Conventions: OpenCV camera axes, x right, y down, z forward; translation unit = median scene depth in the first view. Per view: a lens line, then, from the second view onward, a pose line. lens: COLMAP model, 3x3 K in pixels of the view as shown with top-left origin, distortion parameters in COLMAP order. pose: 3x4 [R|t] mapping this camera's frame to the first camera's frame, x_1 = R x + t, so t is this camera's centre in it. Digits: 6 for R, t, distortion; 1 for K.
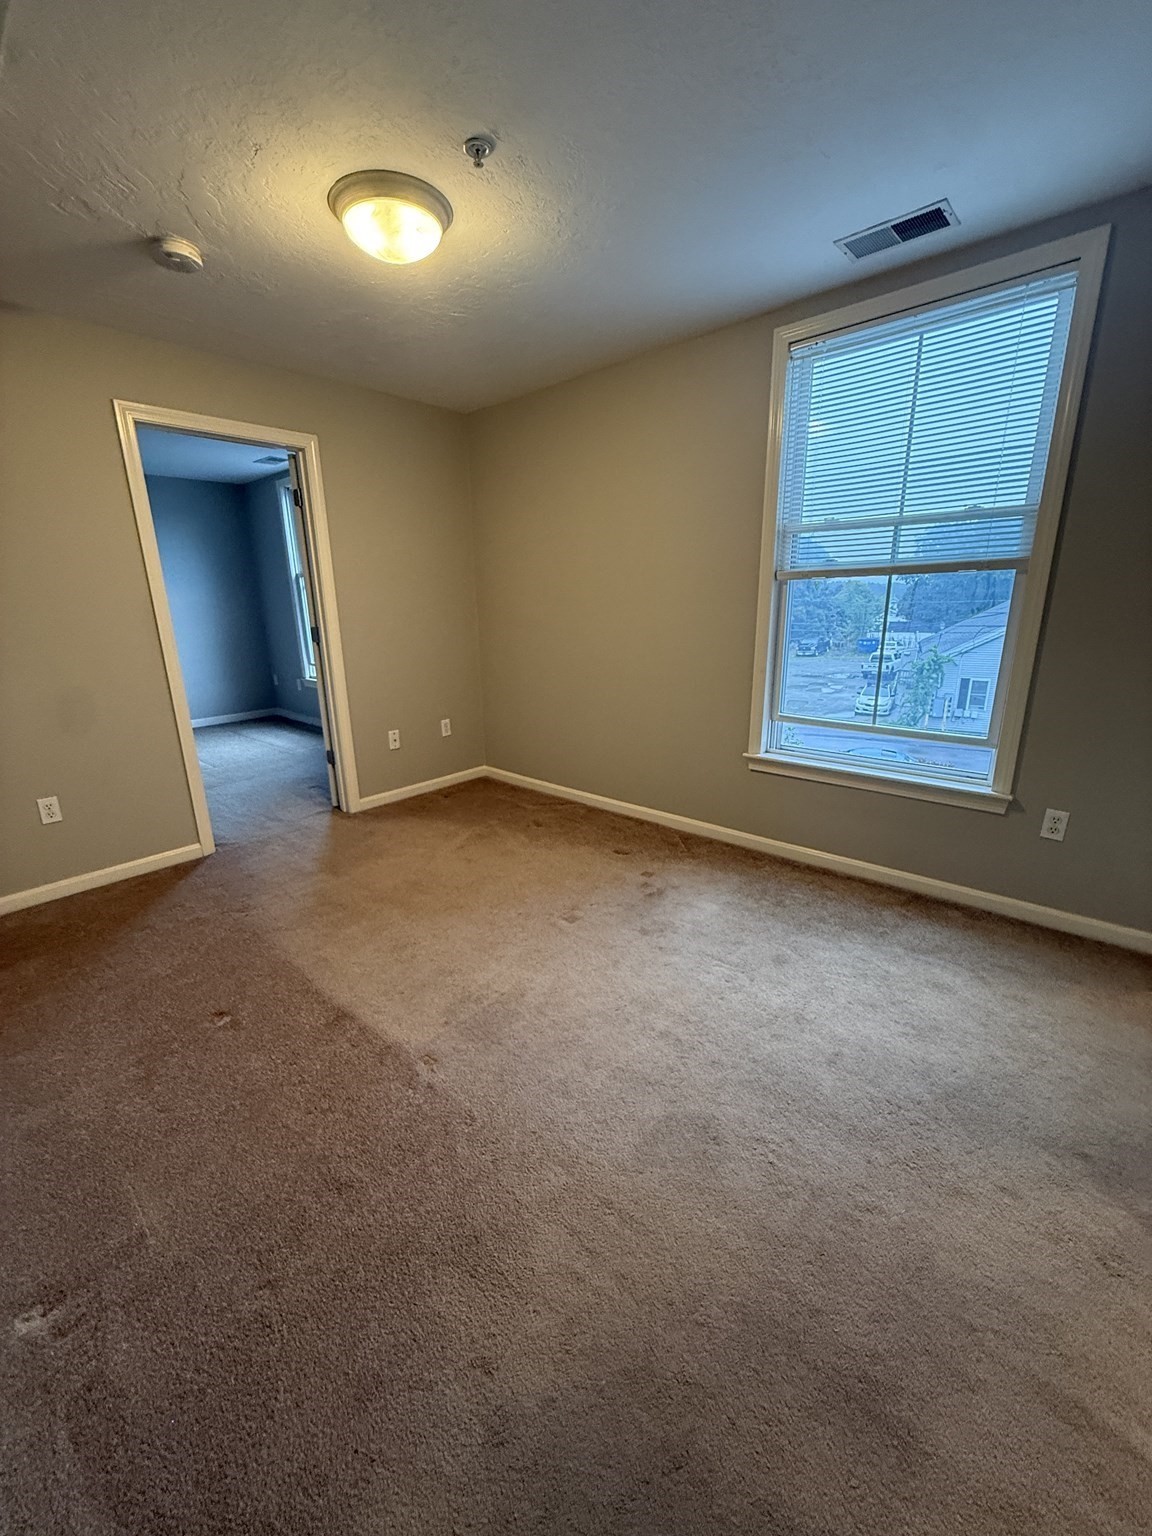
lens RADIAL K [[609.9, 0, 573.2], [0, 609.9, 765.8], [0, 0, 1]] dist [-0.001689, 0.000432]
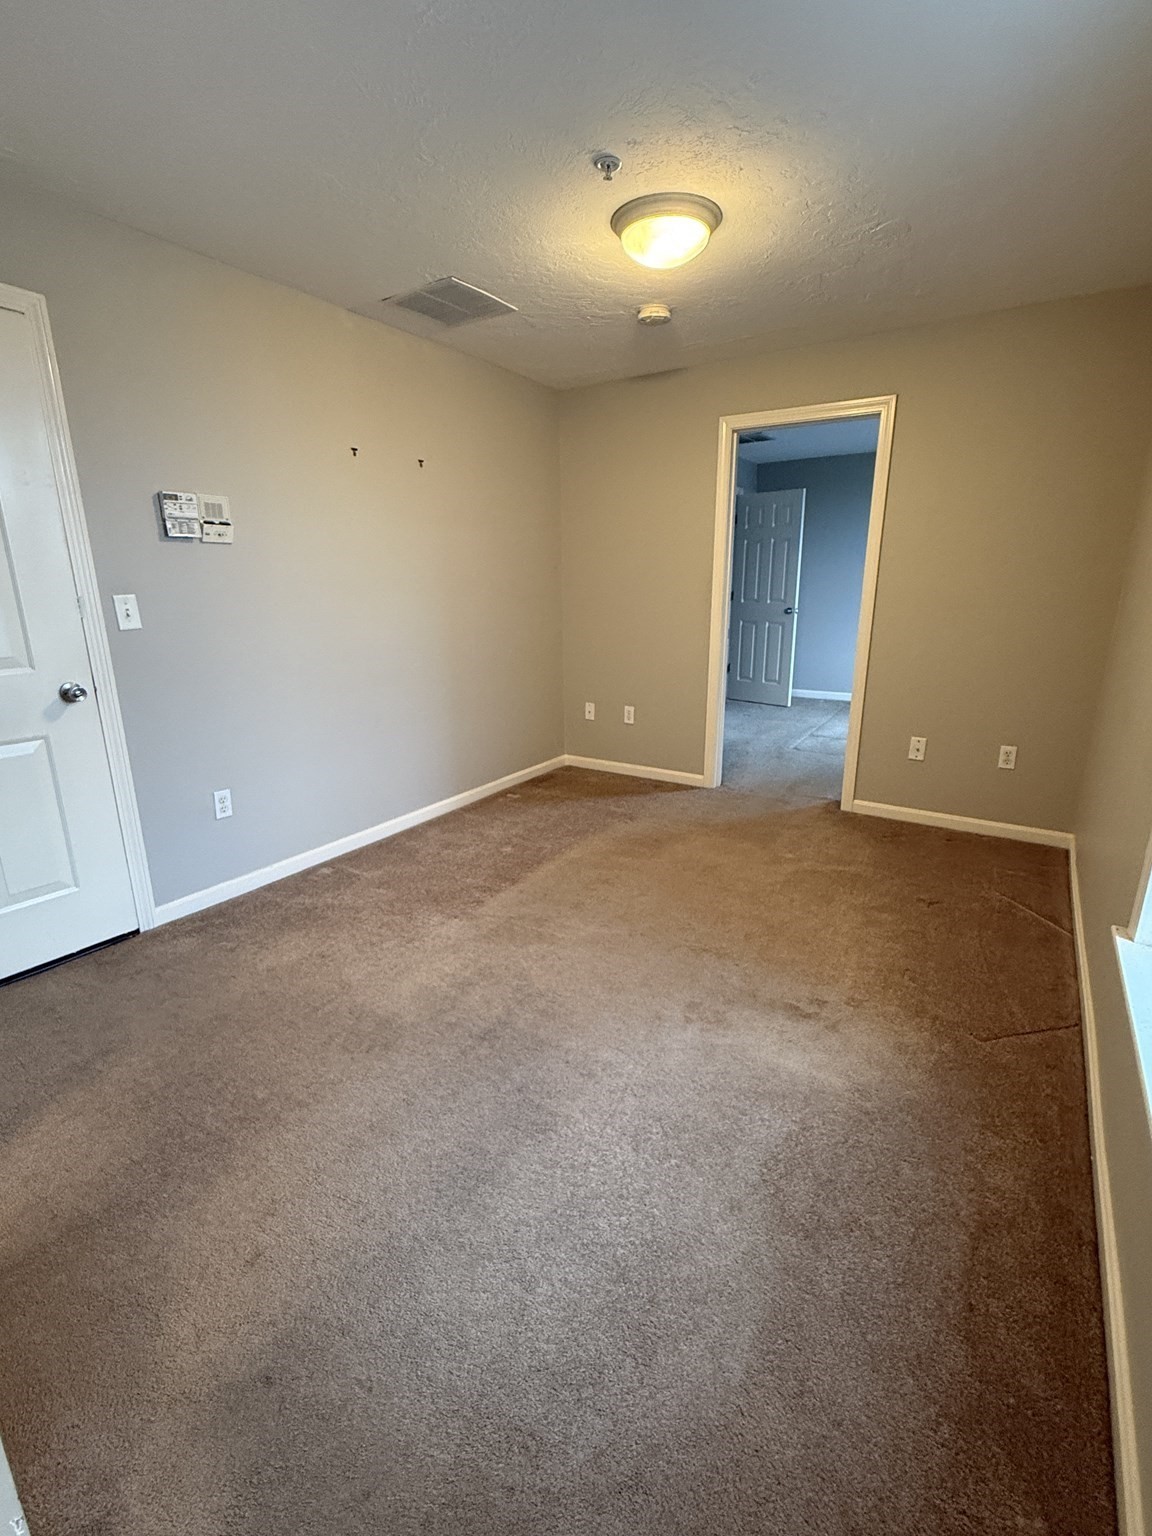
lens RADIAL K [[695.6, 0, 580.2], [0, 695.6, 767.5], [0, 0, 1]] dist [-0.000143, -0.000352]
pose [[0.165376, 0.277342, -0.946431, 0.645471], [-0.268360, 0.936089, 0.227419, -0.136317], [0.949017, 0.216375, 0.229234, 0.446394]]
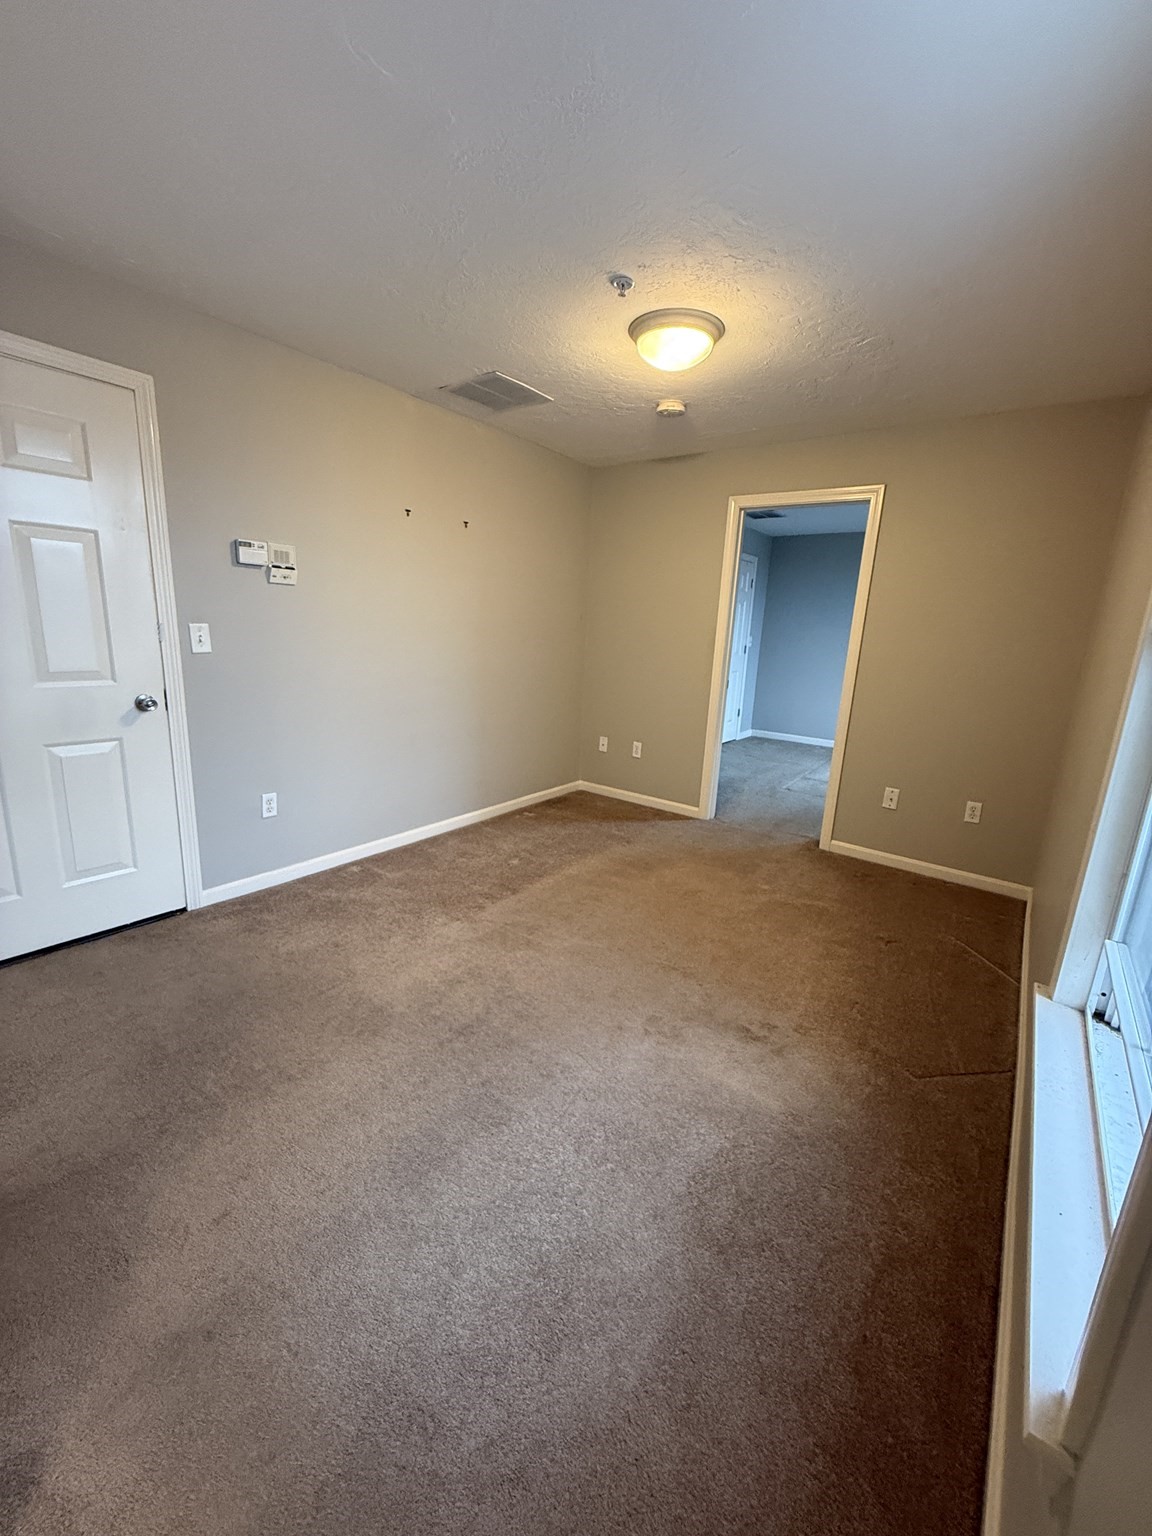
lens RADIAL K [[609.9, 0, 579.9], [0, 609.9, 762.5], [0, 0, 1]] dist [-0.001689, 0.000432]
pose [[0.096393, 0.246037, -0.964456, 0.644119], [-0.320702, 0.924970, 0.203911, -0.158744], [0.942262, 0.289648, 0.168065, 0.490855]]
